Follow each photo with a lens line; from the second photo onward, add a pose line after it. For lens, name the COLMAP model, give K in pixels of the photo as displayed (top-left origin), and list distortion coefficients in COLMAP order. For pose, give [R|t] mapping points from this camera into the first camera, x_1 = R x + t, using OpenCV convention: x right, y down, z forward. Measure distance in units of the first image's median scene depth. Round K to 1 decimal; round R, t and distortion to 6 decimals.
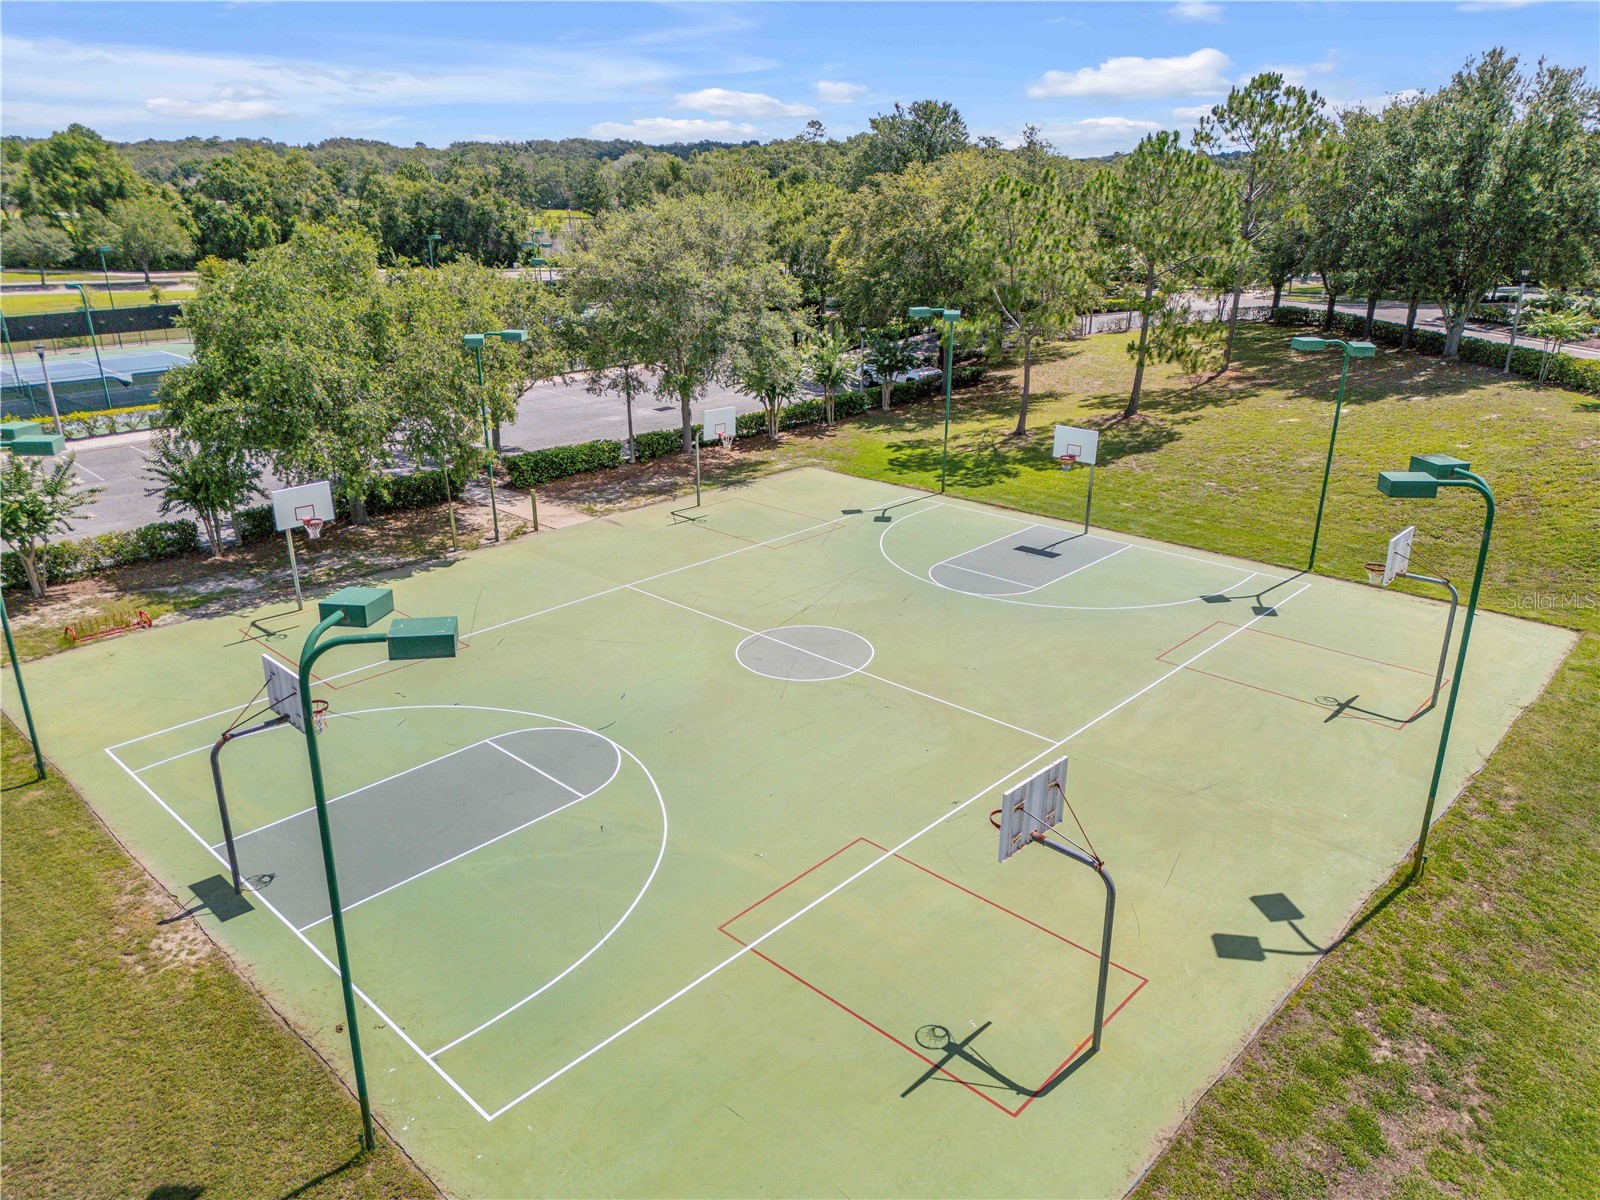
lens RADIAL K [[1118.8, 0, 800.0], [0, 1118.8, 600.0], [0, 0, 1]] dist [0.083395, -0.075013]
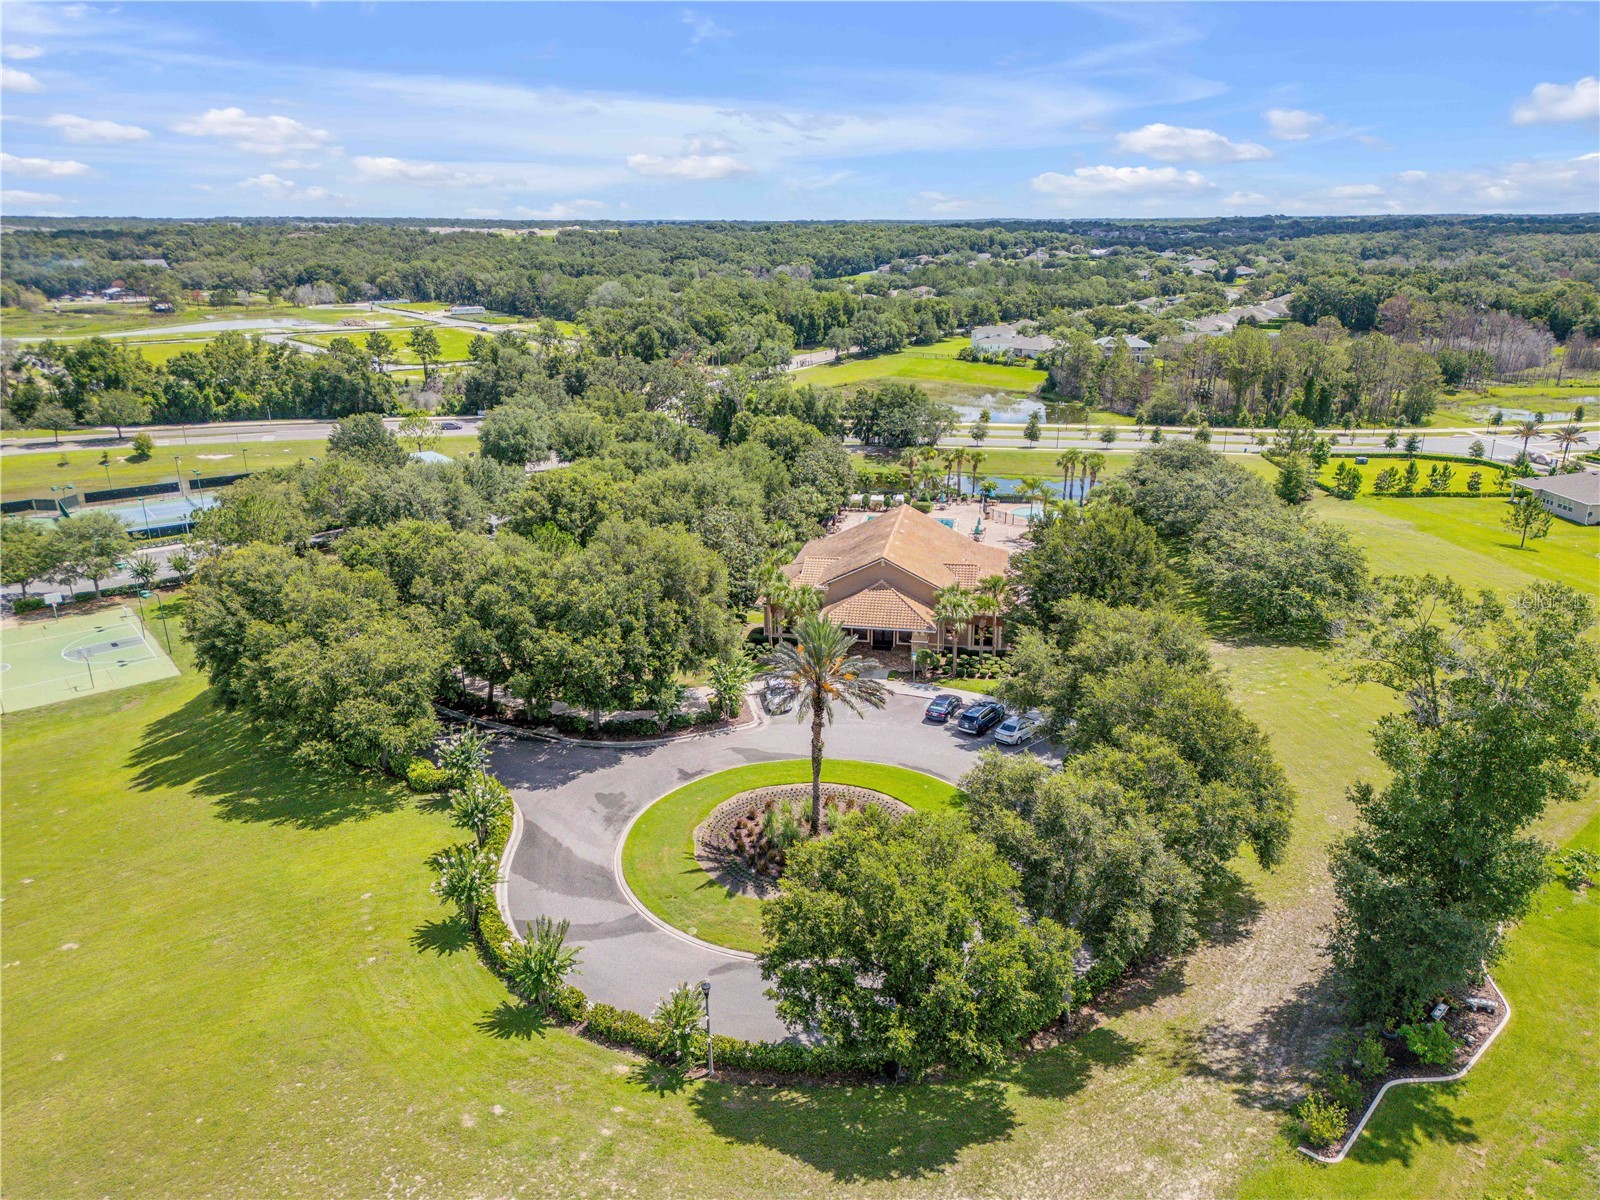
lens RADIAL K [[1118.8, 0, 800.0], [0, 1118.8, 600.0], [0, 0, 1]] dist [0.083395, -0.075013]
pose [[0.990213, 0.038760, -0.134076, 1.968162], [-0.043785, 0.998437, -0.034732, -0.106695], [0.132521, 0.040263, 0.990362, -1.523623]]
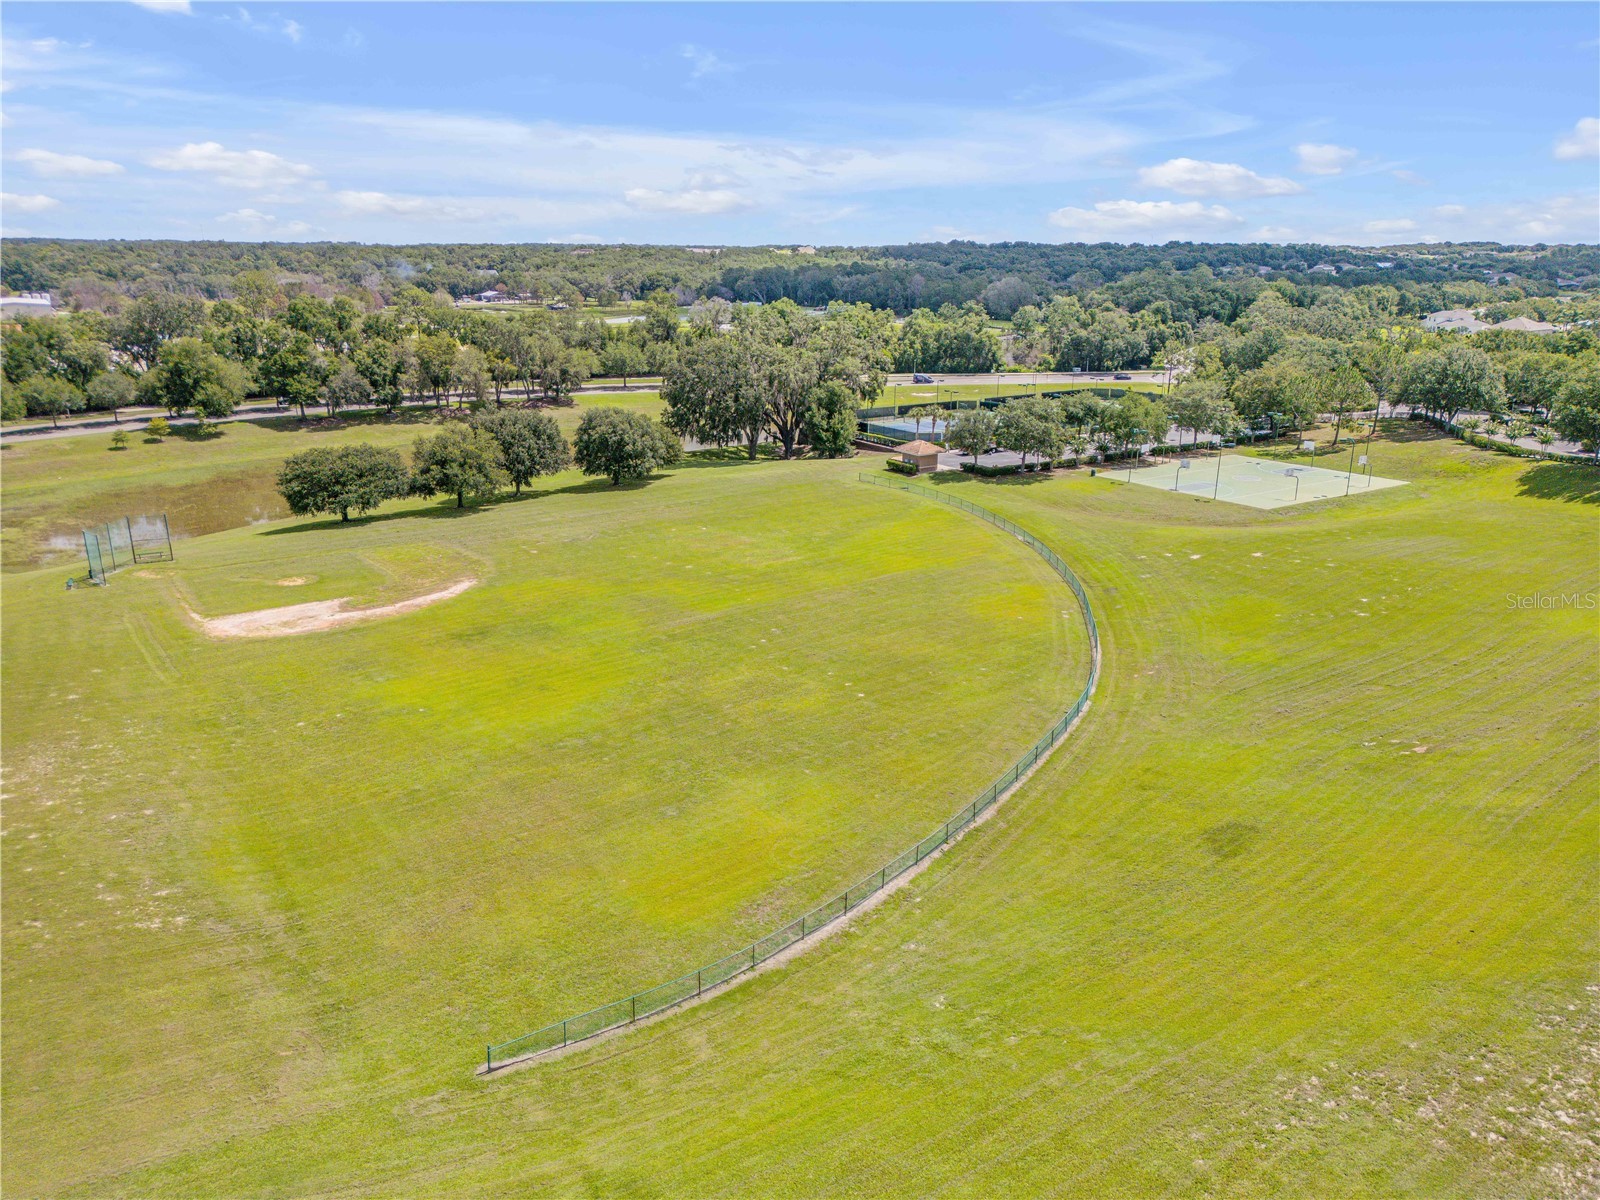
lens RADIAL K [[1117.7, 0, 800.0], [0, 1117.7, 600.0], [0, 0, 1]] dist [0.063873, -0.068414]
pose [[0.968757, 0.070981, -0.237639, -0.419835], [-0.085717, 0.994948, -0.052250, 0.616033], [0.232730, 0.070988, 0.969947, -2.635026]]
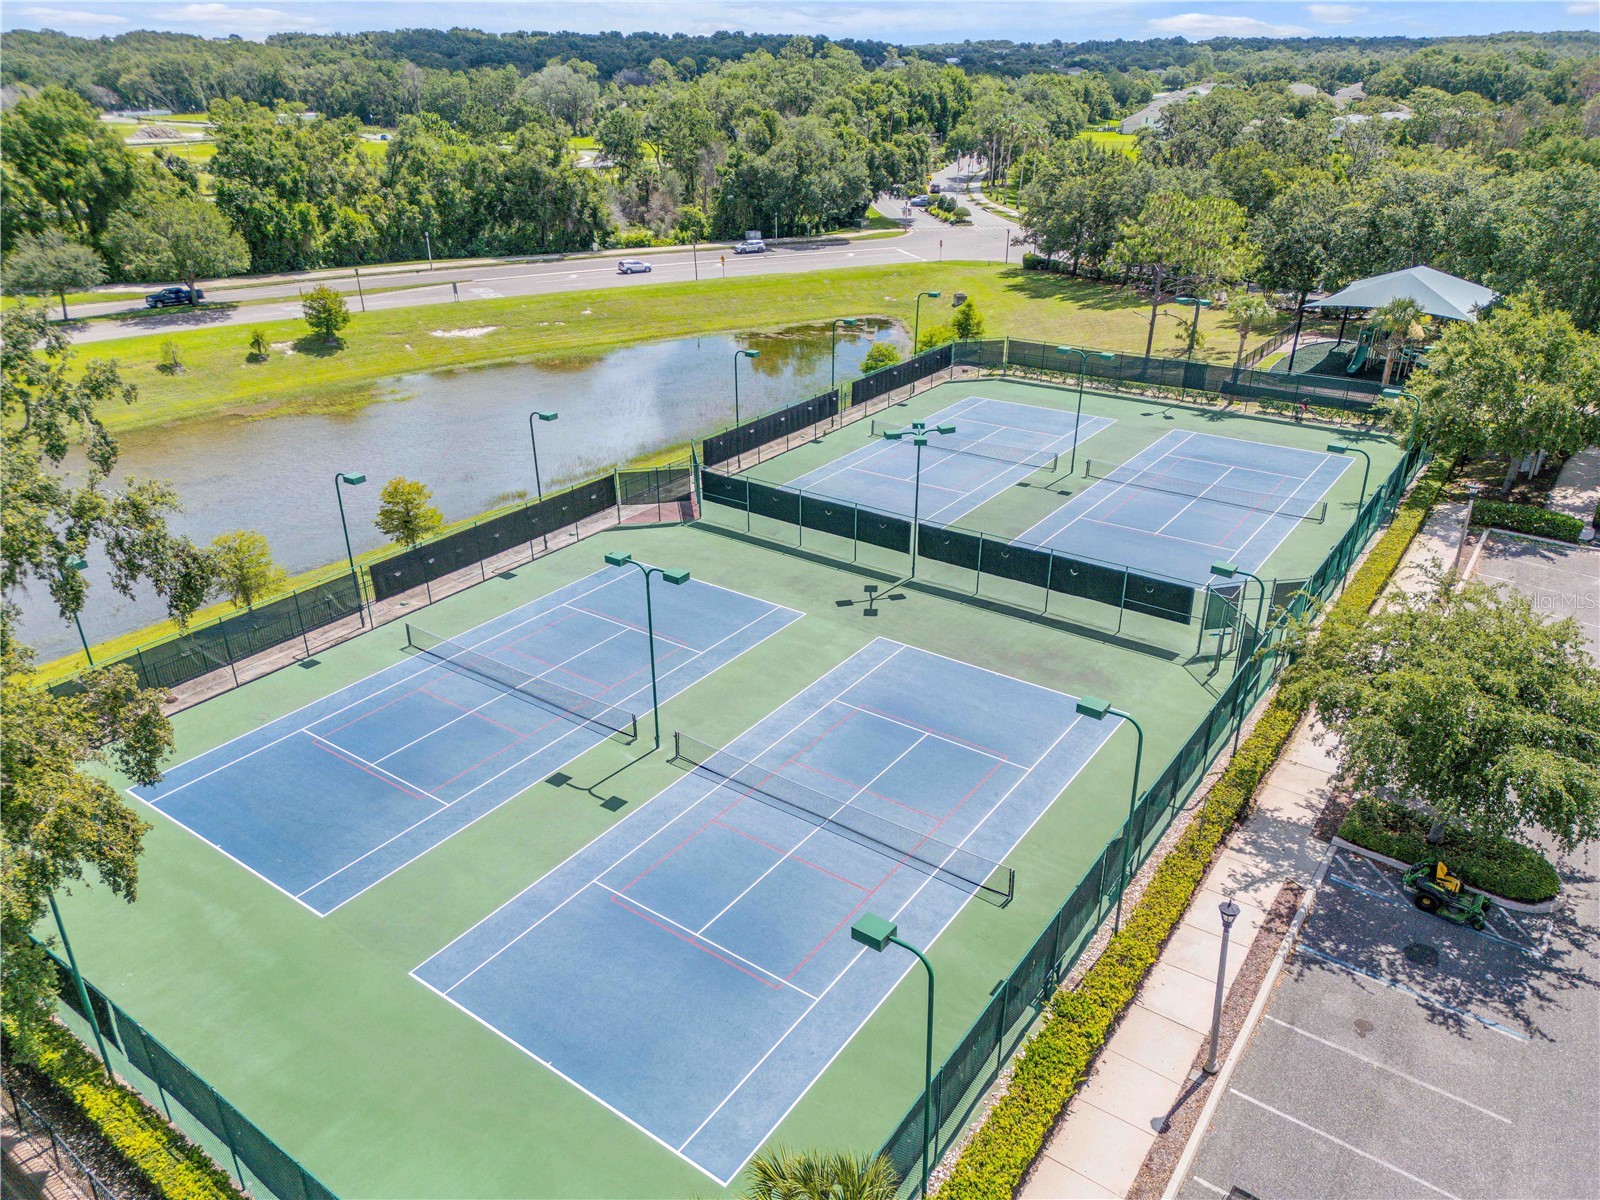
lens RADIAL K [[1118.8, 0, 800.0], [0, 1118.8, 600.0], [0, 0, 1]] dist [0.083395, -0.075013]
pose [[0.989359, -0.066408, 0.129453, -0.891273], [0.055135, 0.994522, 0.088808, -0.403424], [-0.134641, -0.080726, 0.987601, 0.536573]]
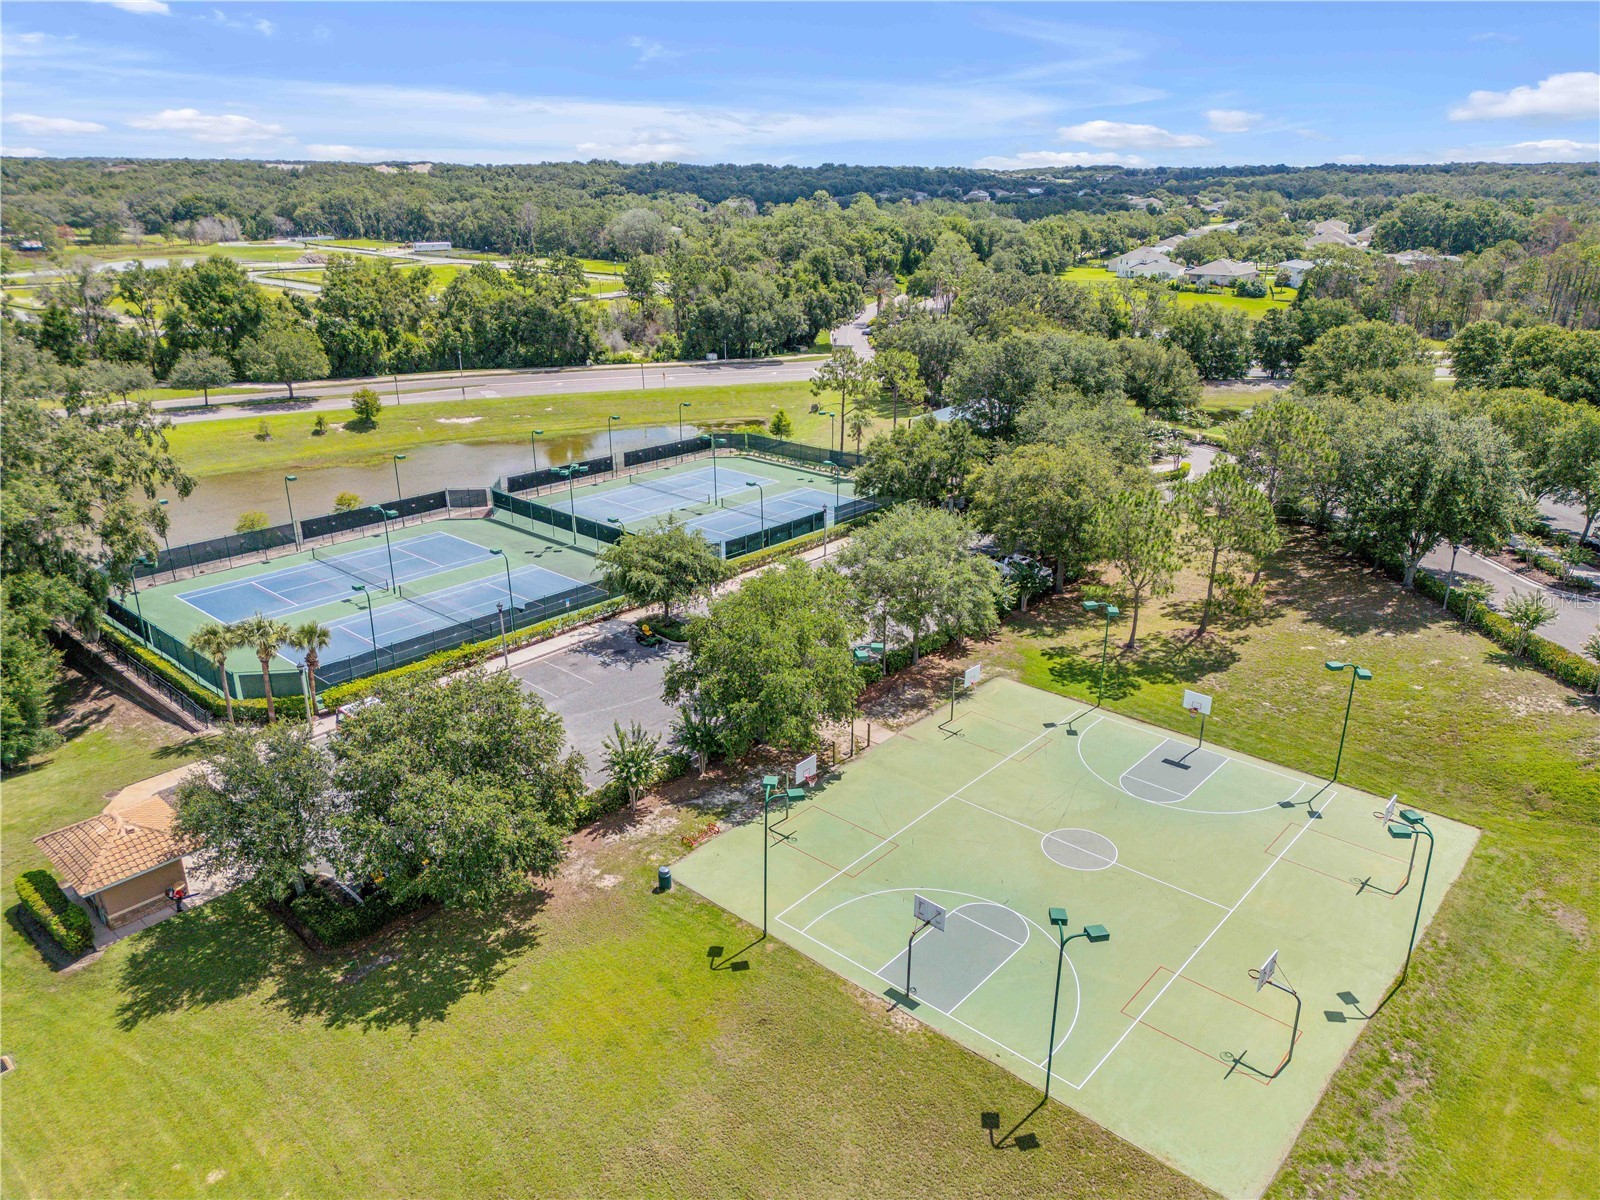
lens RADIAL K [[1118.8, 0, 800.0], [0, 1118.8, 600.0], [0, 0, 1]] dist [0.083395, -0.075013]
pose [[0.999482, -0.010828, 0.030323, -0.300510], [0.010853, 0.999941, -0.000680, -0.217856], [-0.030313, 0.001008, 0.999540, -0.516139]]
